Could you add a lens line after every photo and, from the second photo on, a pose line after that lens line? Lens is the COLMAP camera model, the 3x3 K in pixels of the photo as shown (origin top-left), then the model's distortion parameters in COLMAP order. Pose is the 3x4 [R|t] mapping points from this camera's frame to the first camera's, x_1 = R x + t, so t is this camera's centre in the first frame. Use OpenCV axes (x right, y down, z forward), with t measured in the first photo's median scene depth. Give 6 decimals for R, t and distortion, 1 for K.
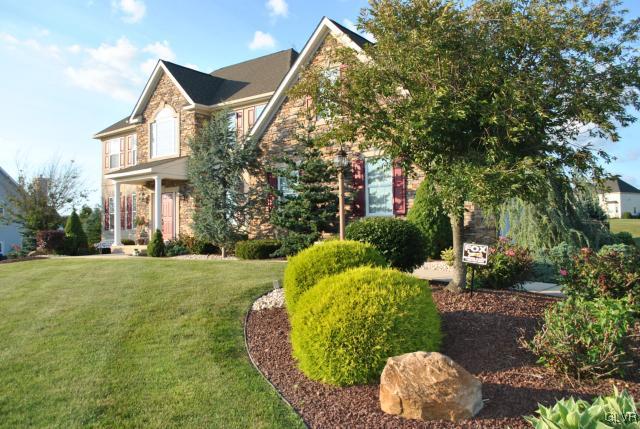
lens RADIAL K [[498.3, 0, 320.0], [0, 498.3, 214.5], [0, 0, 1]] dist [-0.100837, 0.013375]
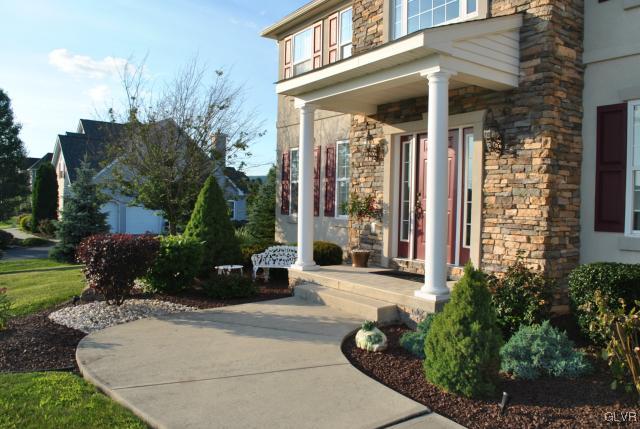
lens RADIAL K [[498.3, 0, 320.0], [0, 498.3, 214.5], [0, 0, 1]] dist [-0.100837, 0.013375]
pose [[0.936157, 0.046532, -0.348488, -0.251532], [-0.020679, 0.996774, 0.077544, -0.009409], [0.350973, -0.065387, 0.934100, 0.601469]]
